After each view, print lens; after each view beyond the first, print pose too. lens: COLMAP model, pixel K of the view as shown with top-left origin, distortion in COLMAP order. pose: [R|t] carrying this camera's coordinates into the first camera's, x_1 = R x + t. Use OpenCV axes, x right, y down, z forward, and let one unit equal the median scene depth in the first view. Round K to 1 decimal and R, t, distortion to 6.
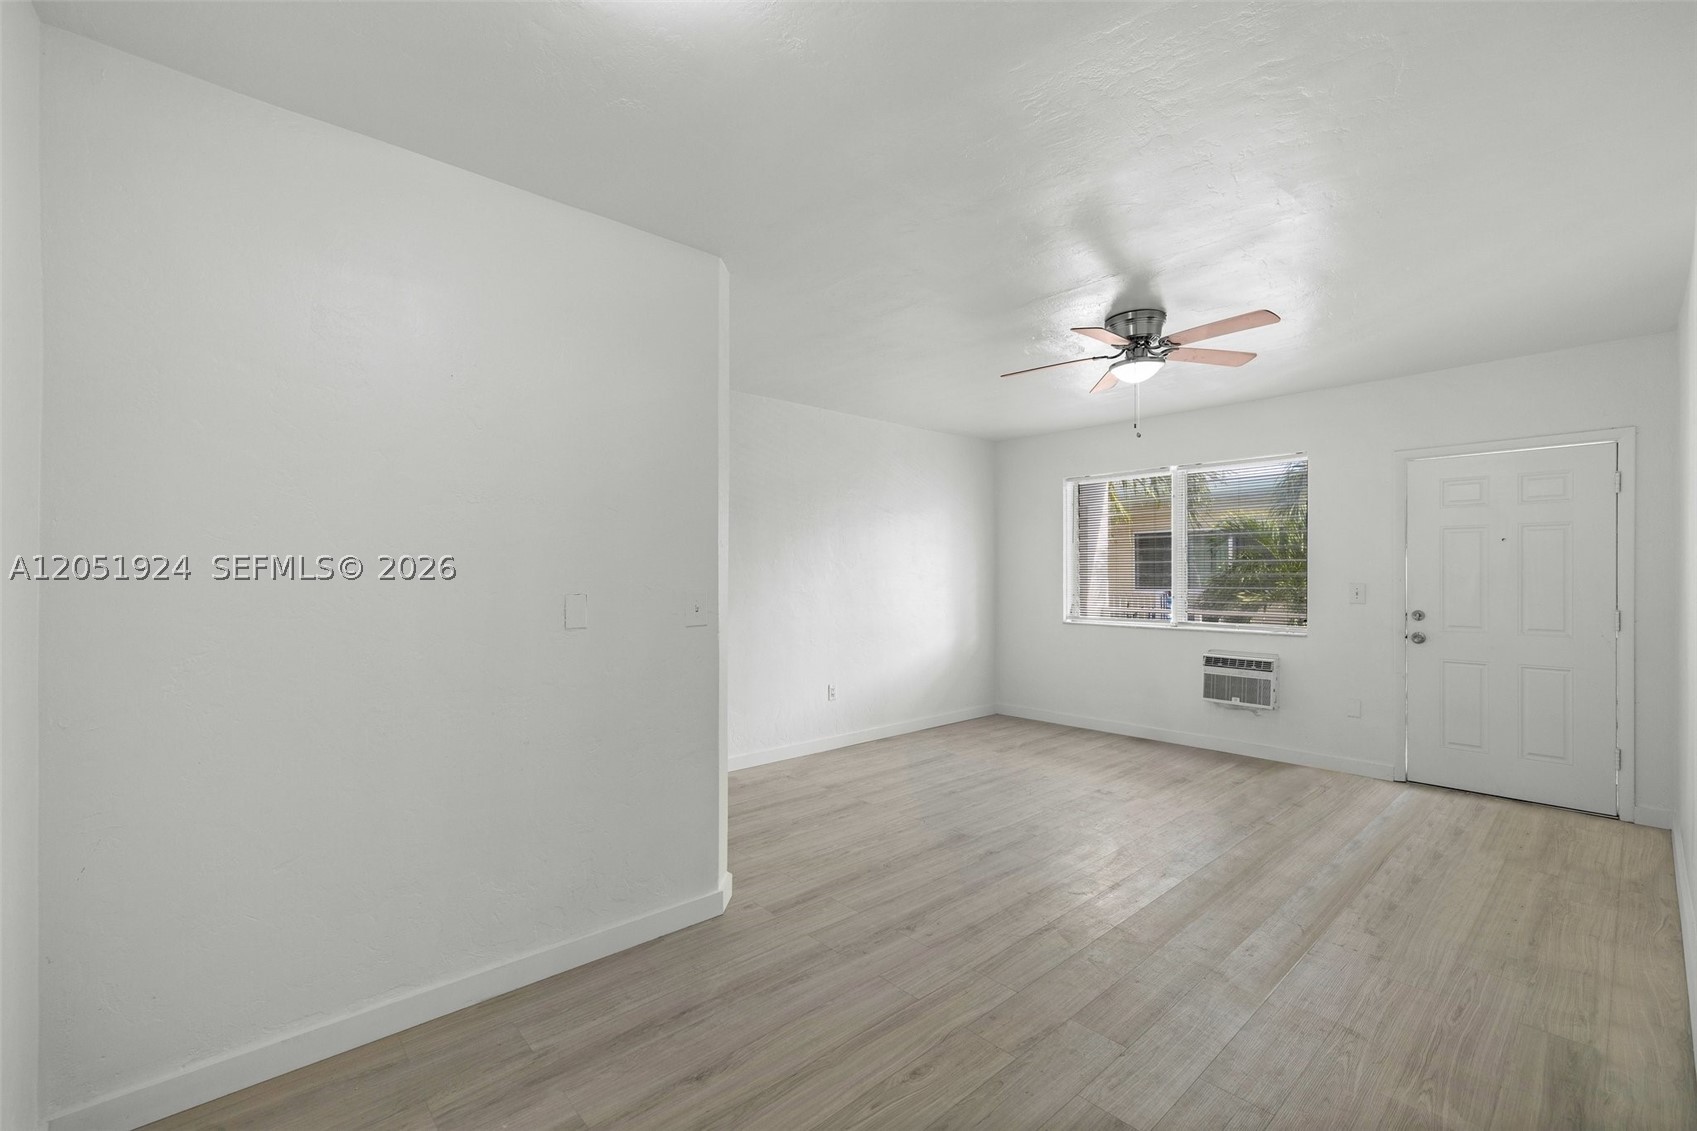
lens RADIAL K [[711.2, 0, 846.6], [0, 711.2, 569.9], [0, 0, 1]] dist [0.001822, 0.000296]
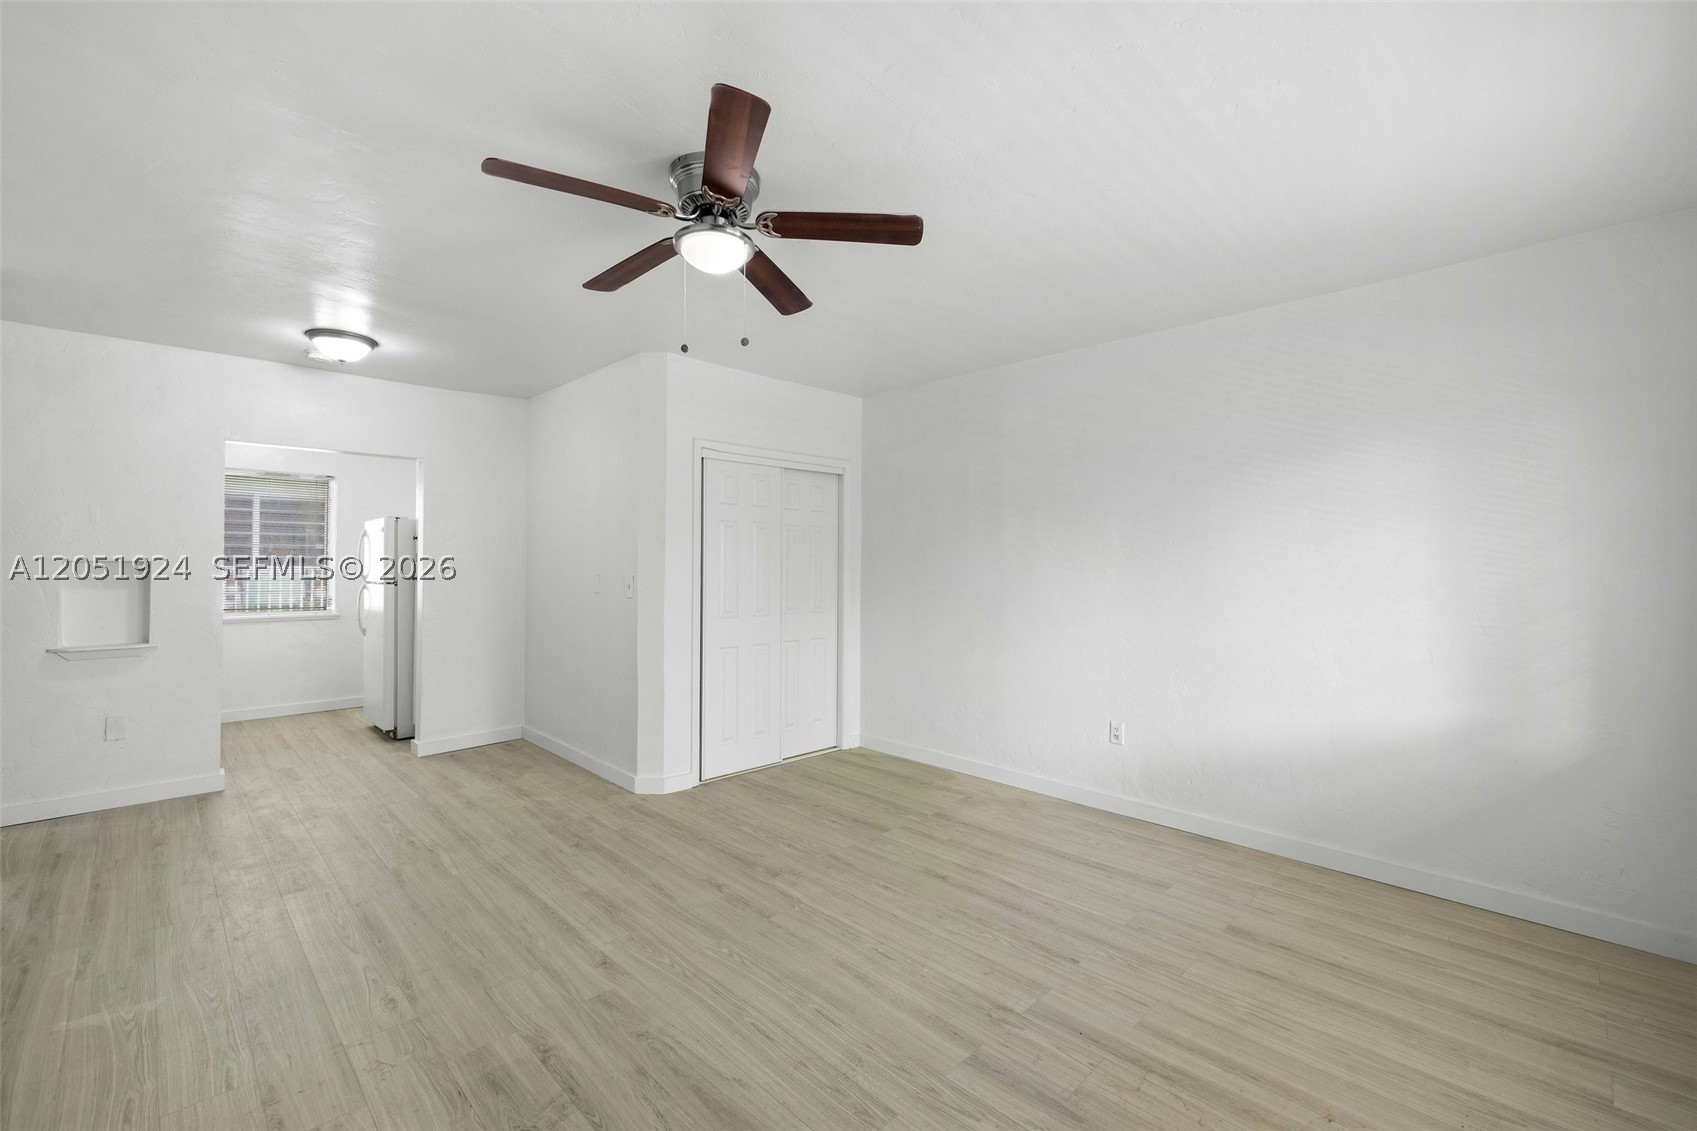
lens RADIAL K [[711.2, 0, 855.7], [0, 711.2, 555.8], [0, 0, 1]] dist [0.001822, 0.000296]
pose [[0.055947, -0.009667, -0.998387, 0.779211], [-0.001099, 0.999952, -0.009744, 0.003297], [0.998433, 0.001643, 0.055933, 0.806858]]
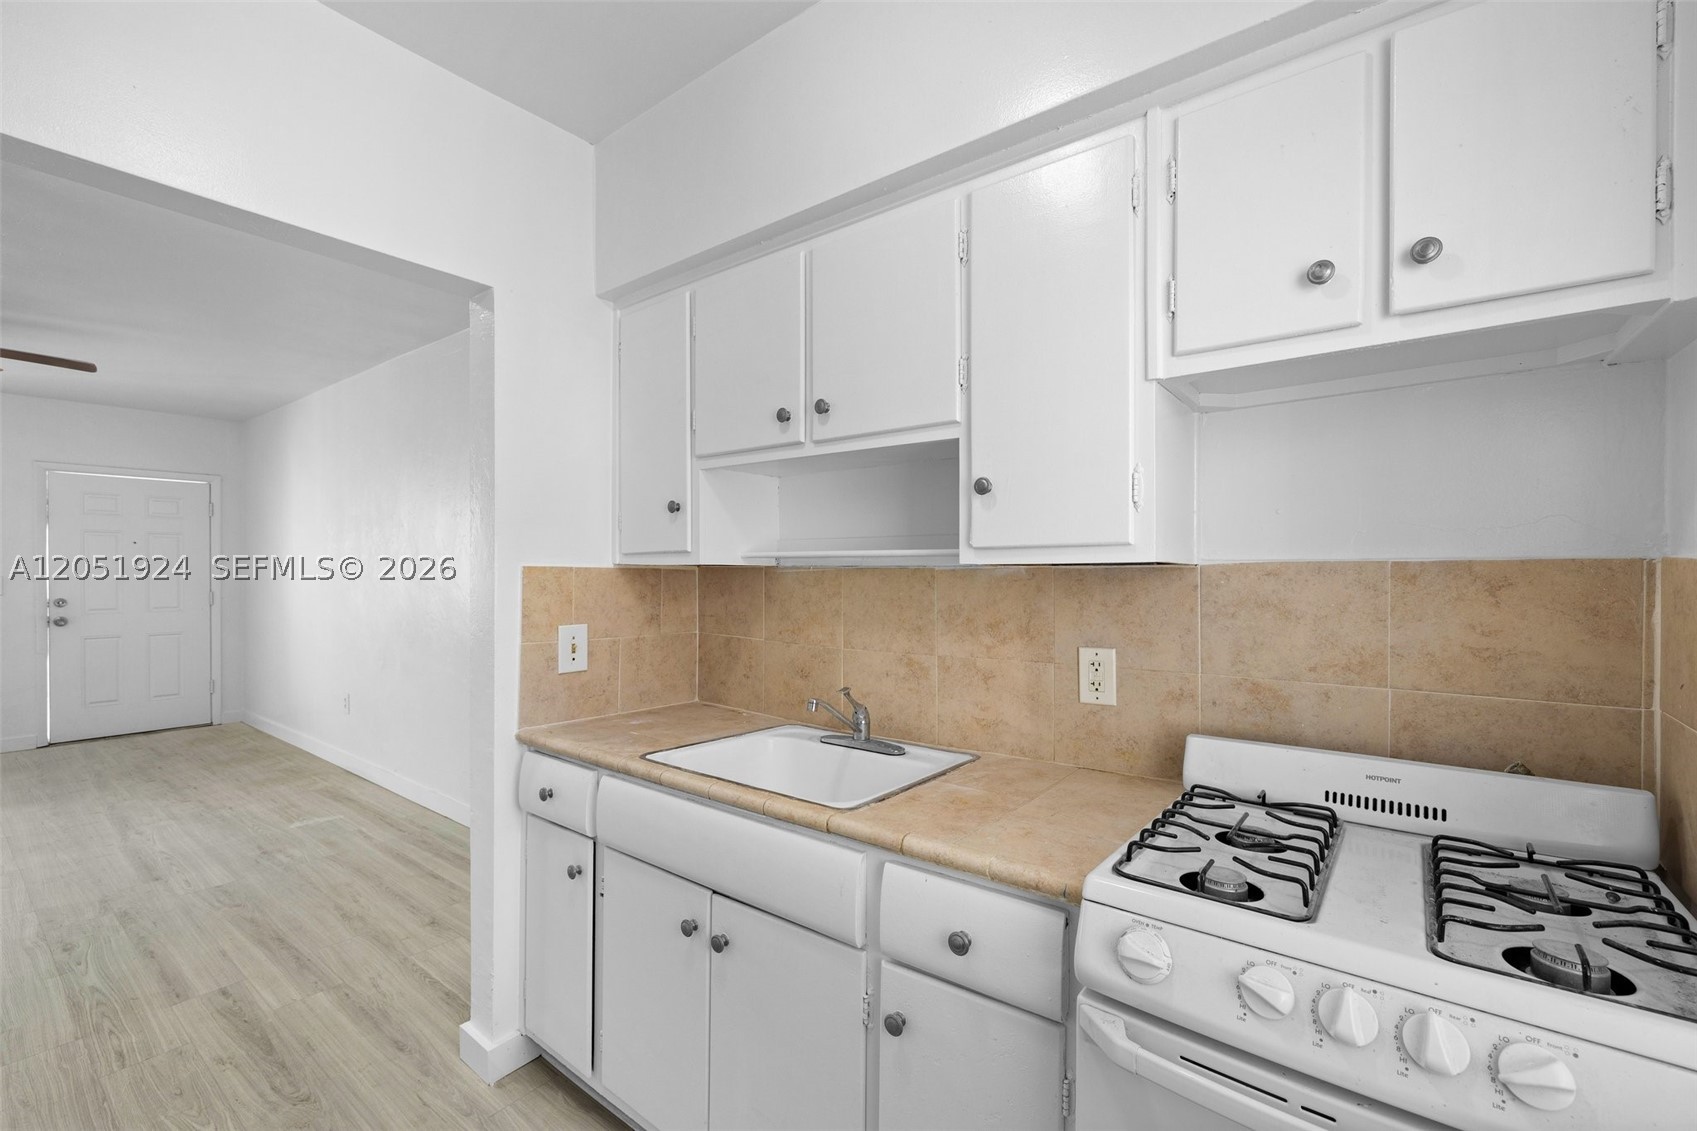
lens RADIAL K [[711.2, 0, 848.2], [0, 711.2, 579.1], [0, 0, 1]] dist [0.001822, 0.000296]
pose [[-0.192224, -0.010213, 0.981298, -0.581148], [-0.007887, 0.999930, 0.008862, 0.004070], [-0.981319, -0.006036, -0.192291, -0.056978]]
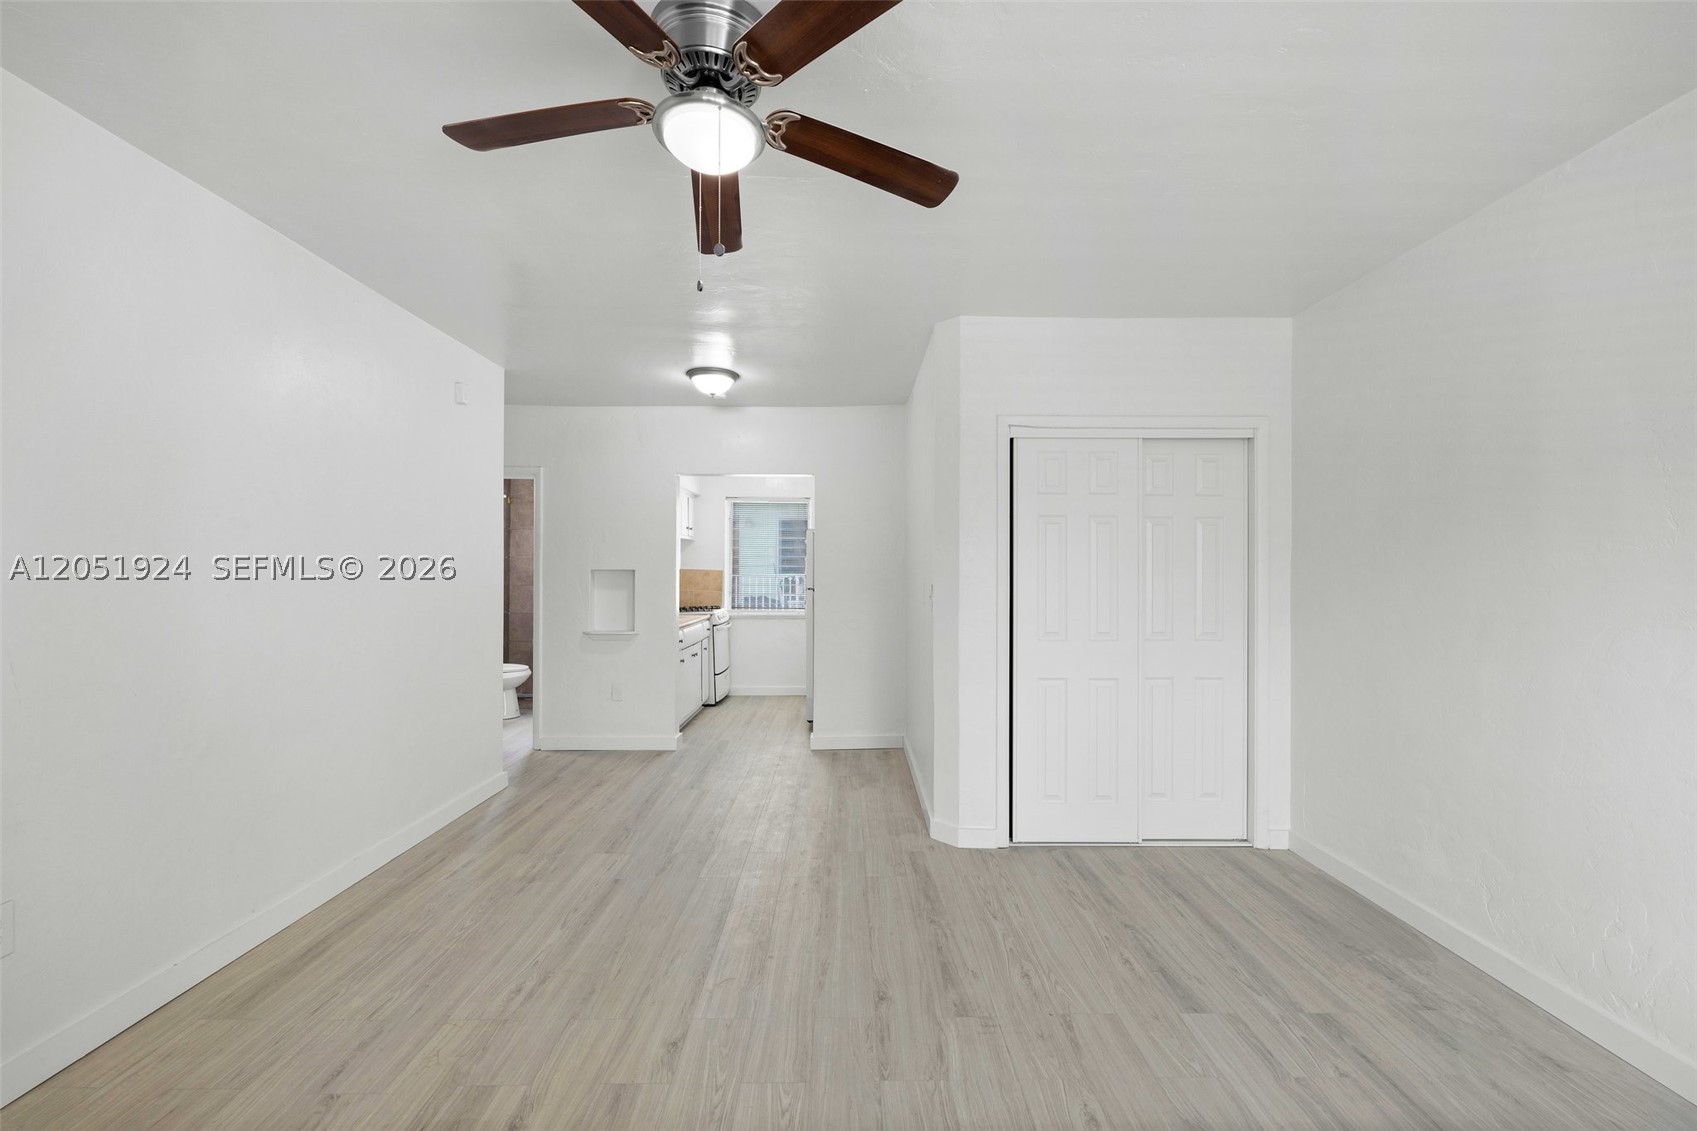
lens RADIAL K [[711.2, 0, 852.2], [0, 711.2, 568.1], [0, 0, 1]] dist [0.001822, 0.000296]
pose [[-0.658518, -0.002534, -0.752561, 0.514428], [0.001529, 0.999988, -0.004705, 0.004881], [0.752563, -0.004248, -0.658506, 1.018686]]
